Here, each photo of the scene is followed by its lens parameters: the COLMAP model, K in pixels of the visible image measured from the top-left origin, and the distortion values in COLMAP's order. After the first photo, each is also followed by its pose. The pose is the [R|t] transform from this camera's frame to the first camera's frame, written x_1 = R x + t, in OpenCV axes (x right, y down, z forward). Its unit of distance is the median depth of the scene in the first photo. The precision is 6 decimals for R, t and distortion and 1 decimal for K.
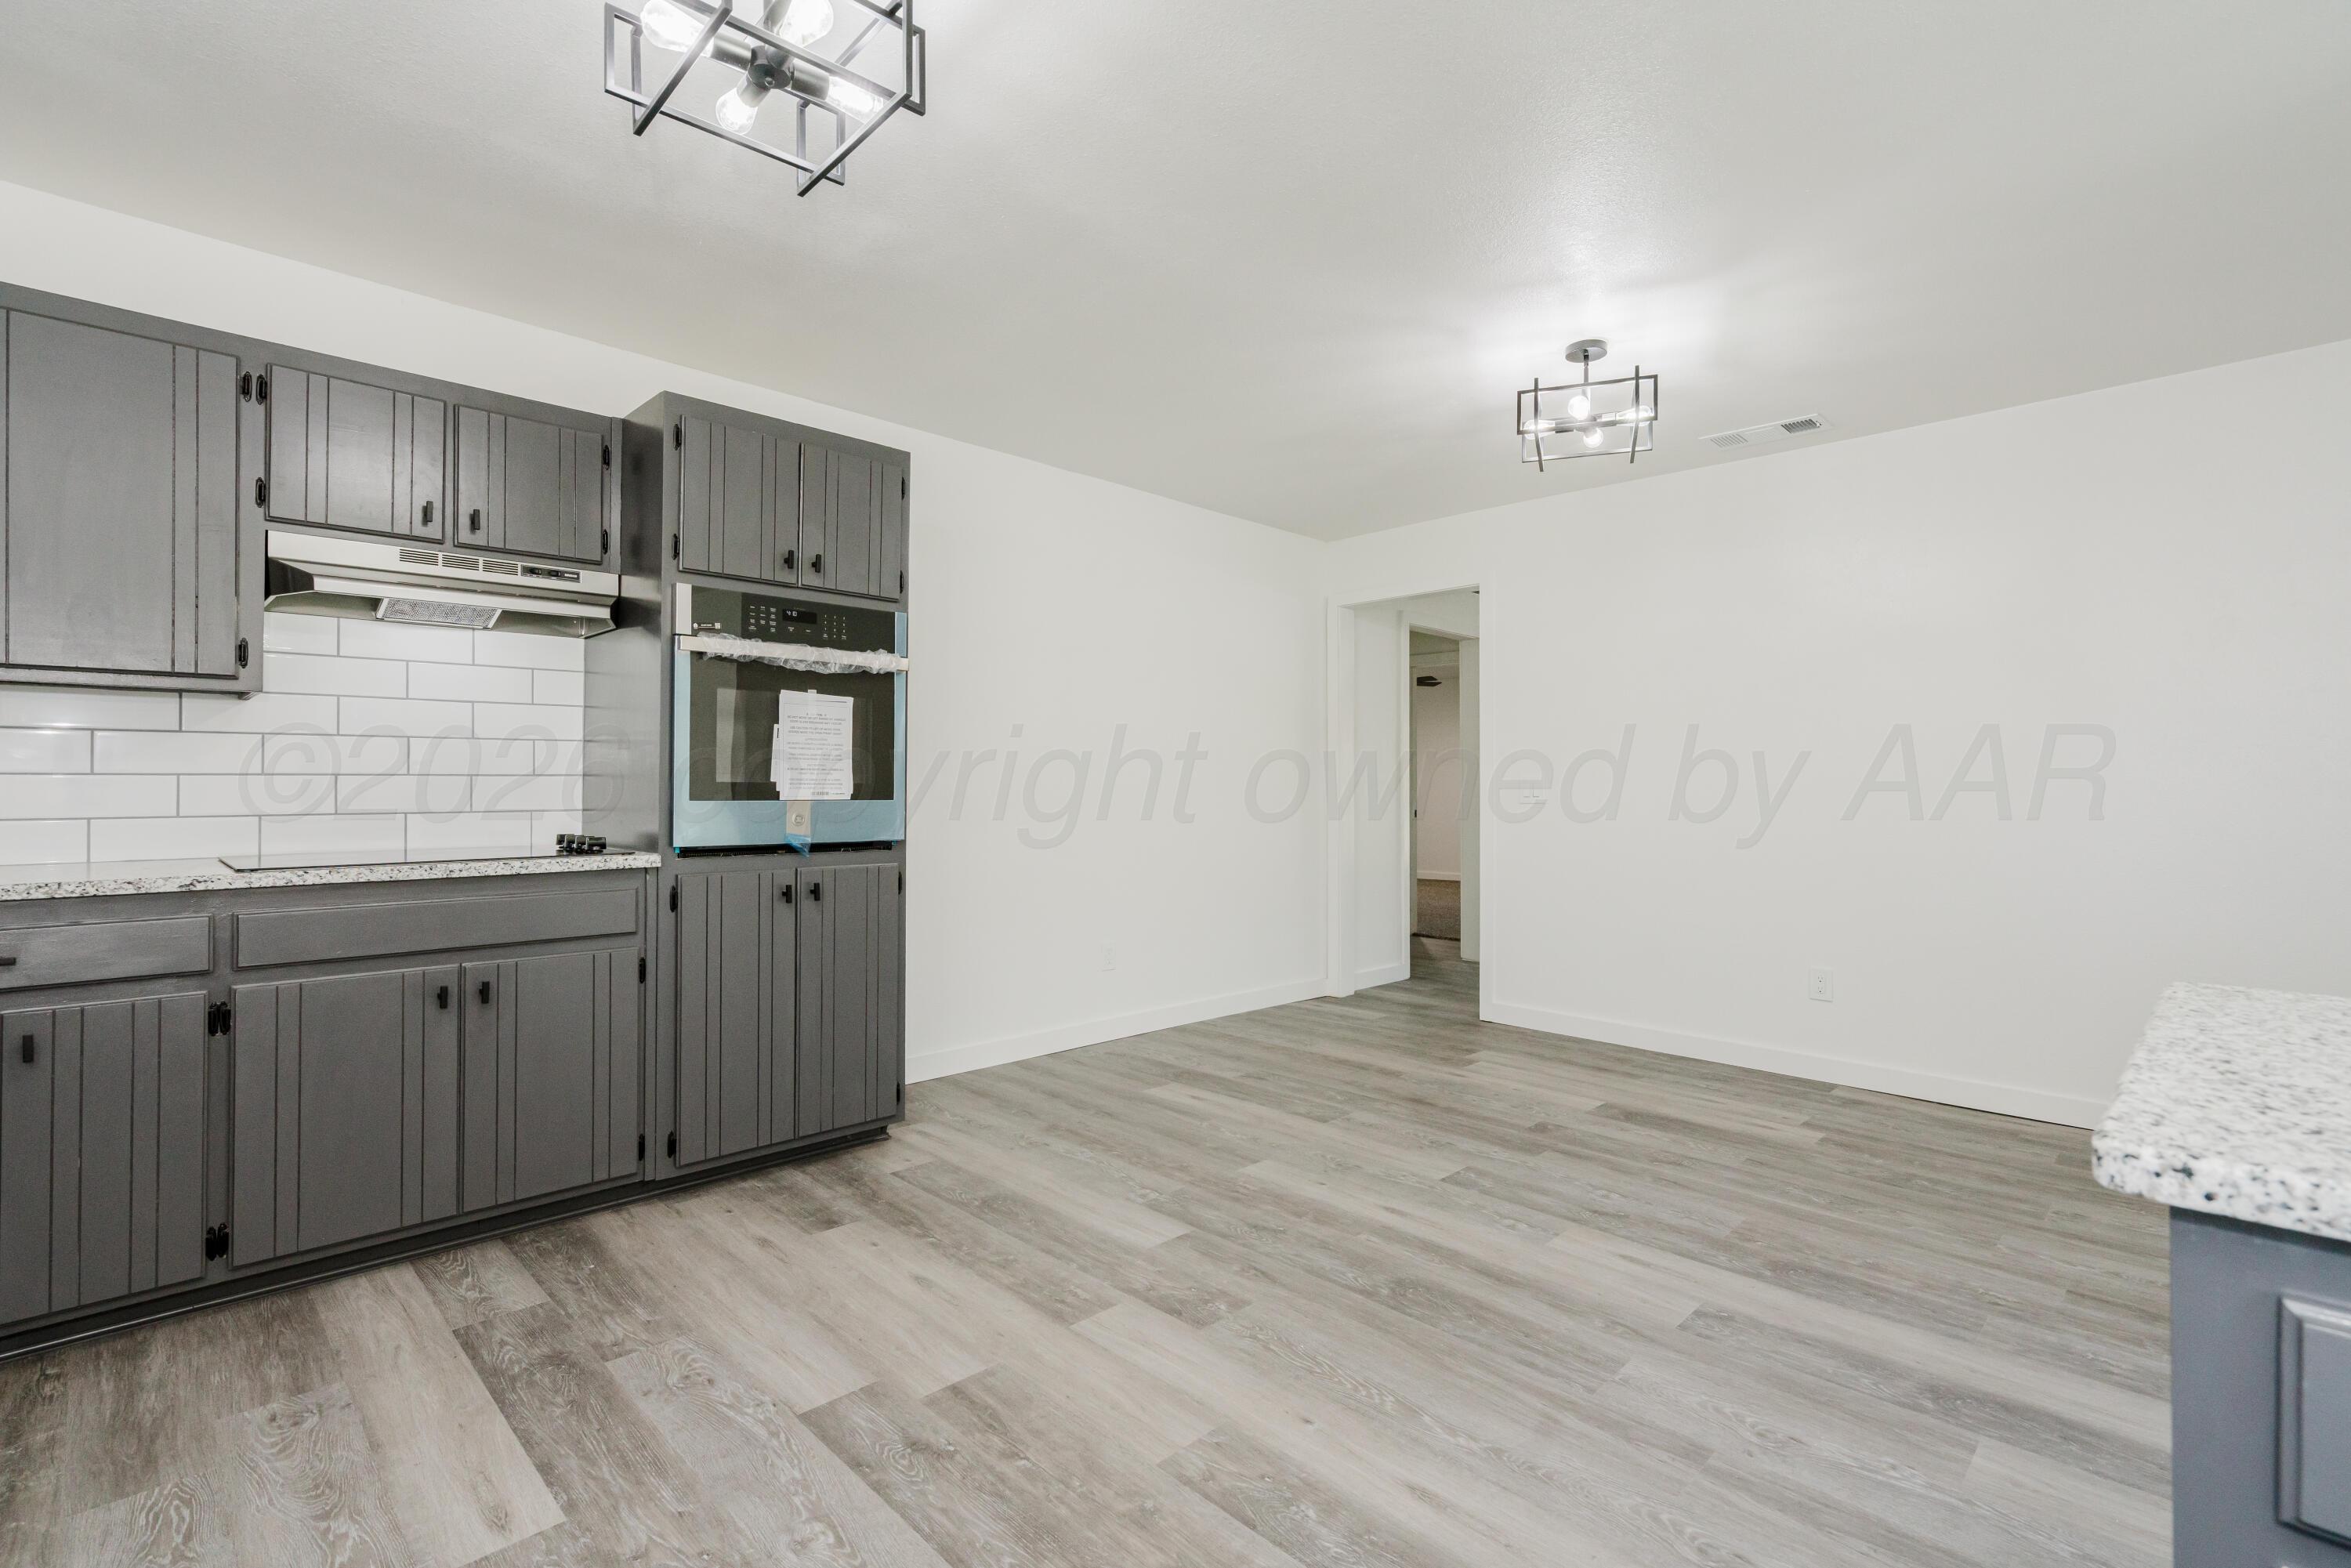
lens RADIAL K [[1061.6, 0, 1161.2], [0, 1061.6, 774.2], [0, 0, 1]] dist [-0.005881, 0.002433]
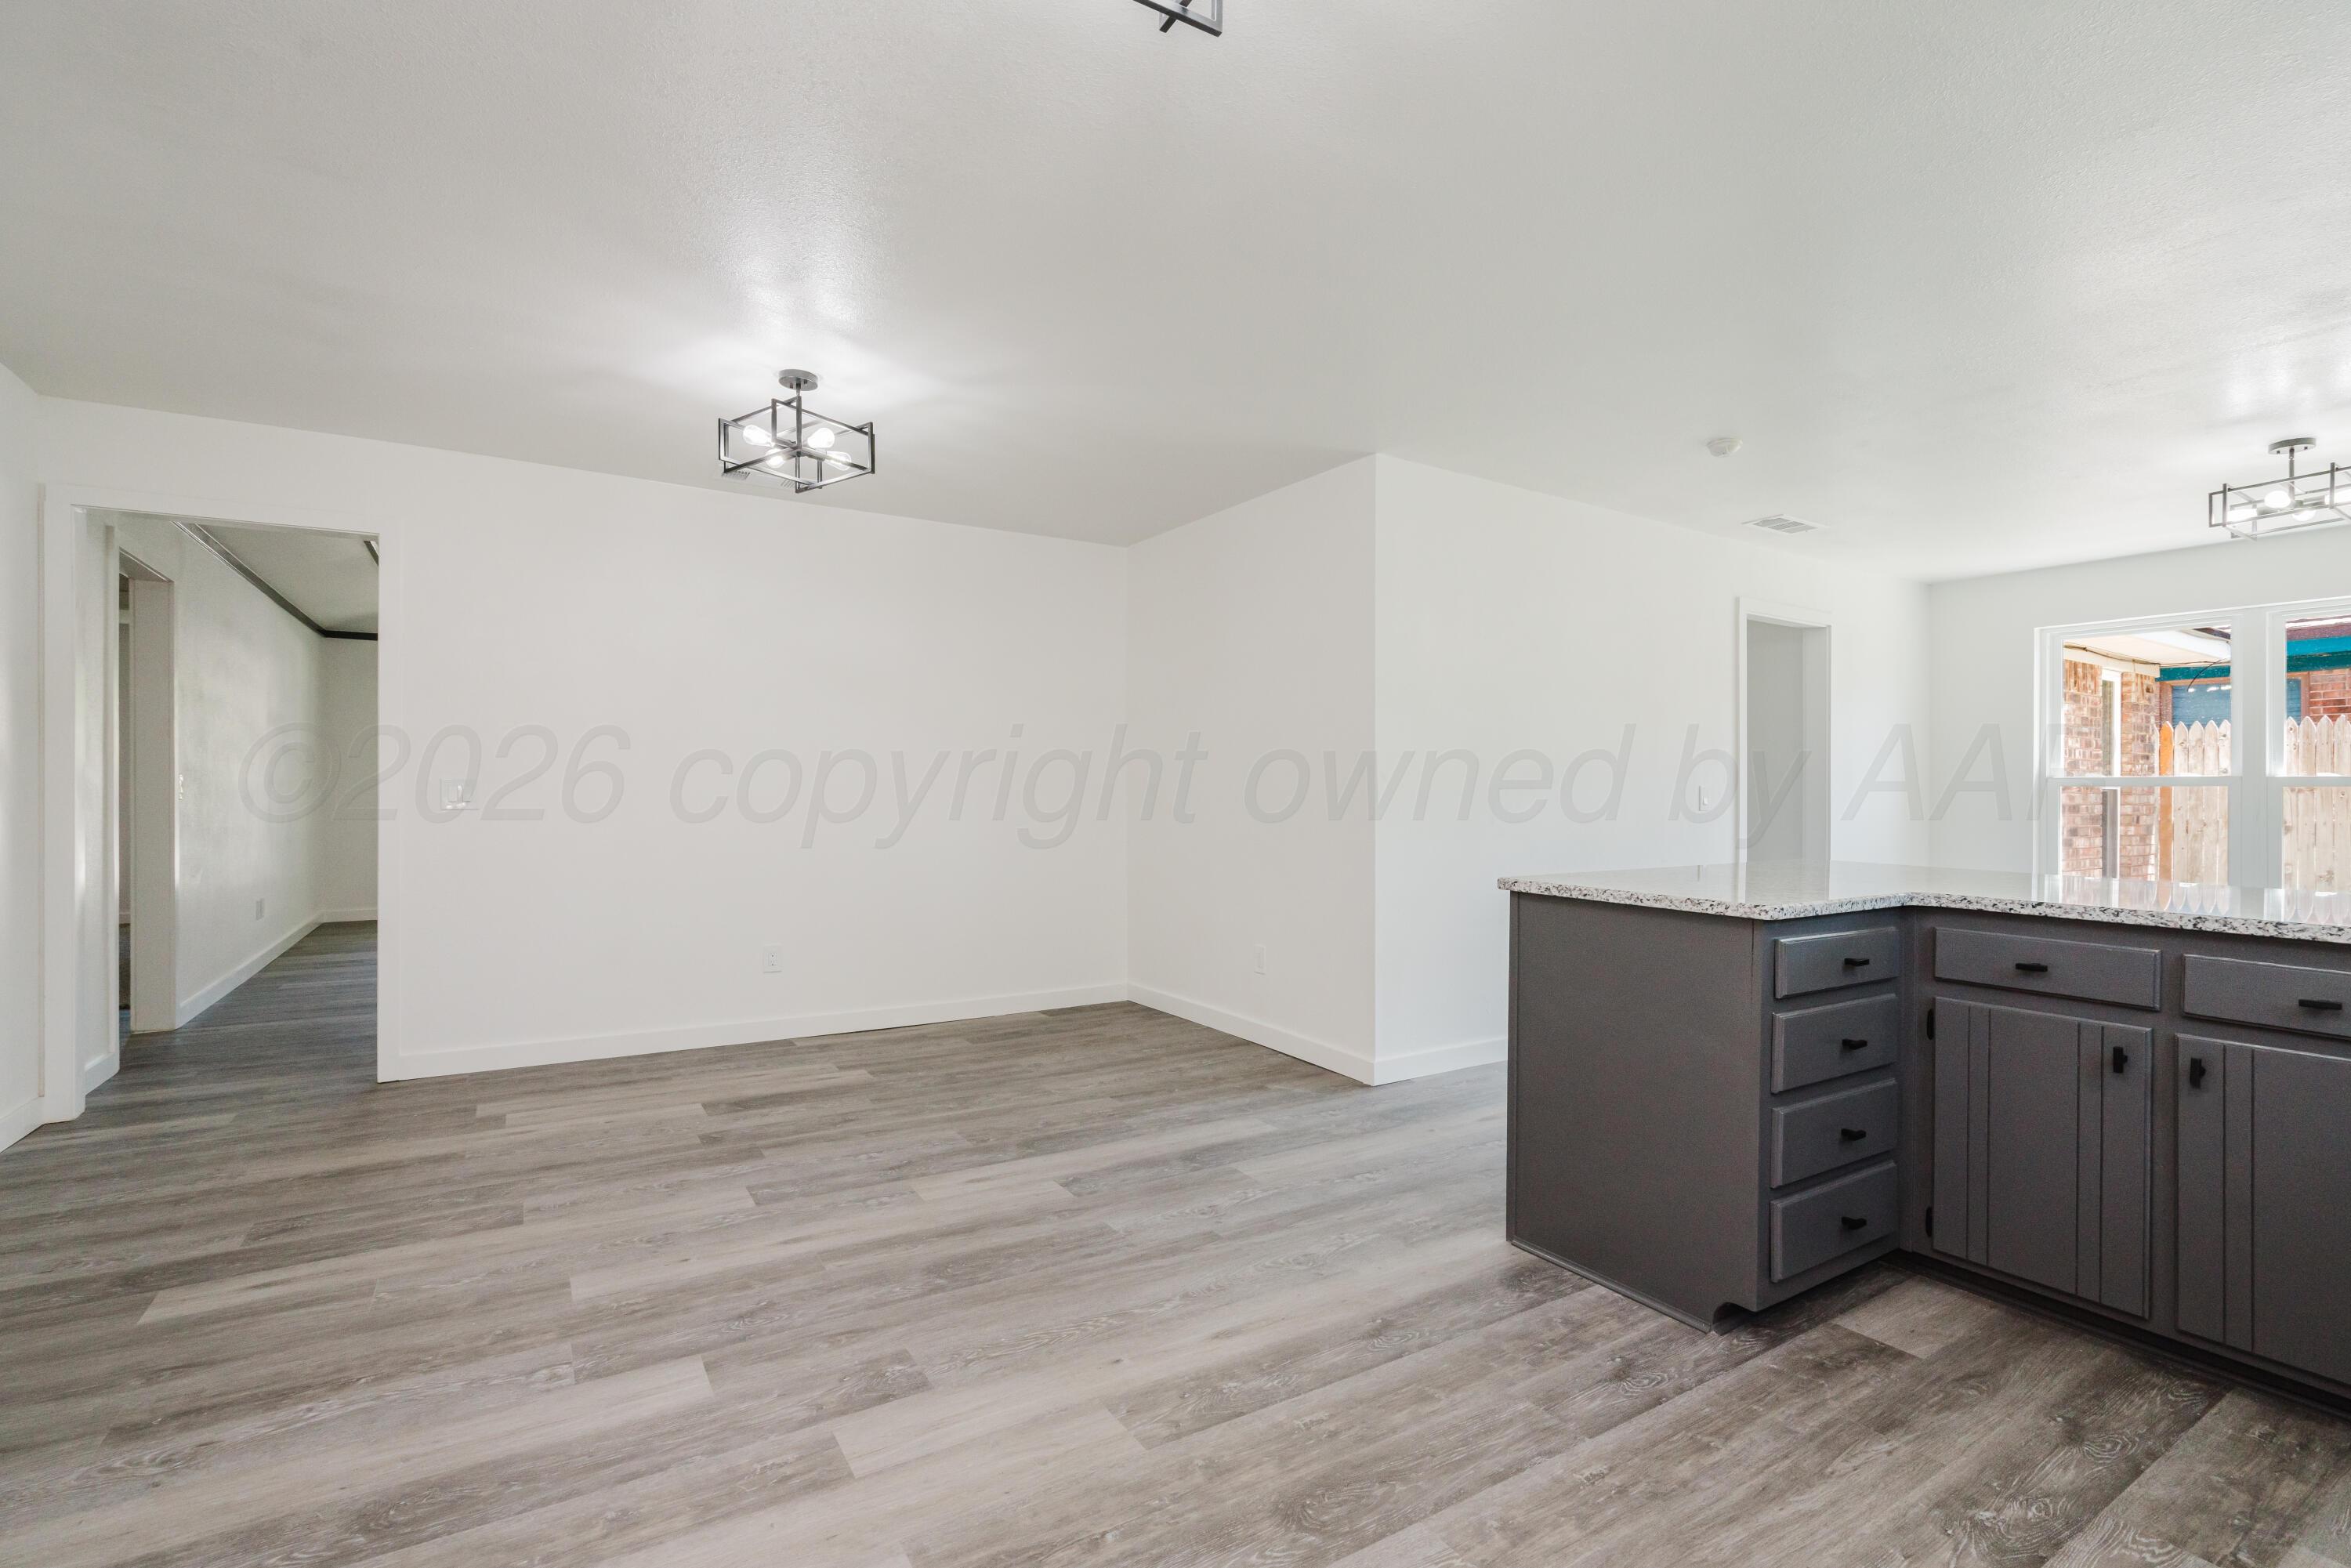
lens RADIAL K [[1061.6, 0, 1156.8], [0, 1061.6, 794.6], [0, 0, 1]] dist [-0.005881, 0.002433]
pose [[0.230795, -0.006757, 0.972979, -0.609971], [-0.014691, 0.999838, 0.010429, -0.003055], [-0.972892, -0.016701, 0.230658, 0.457278]]
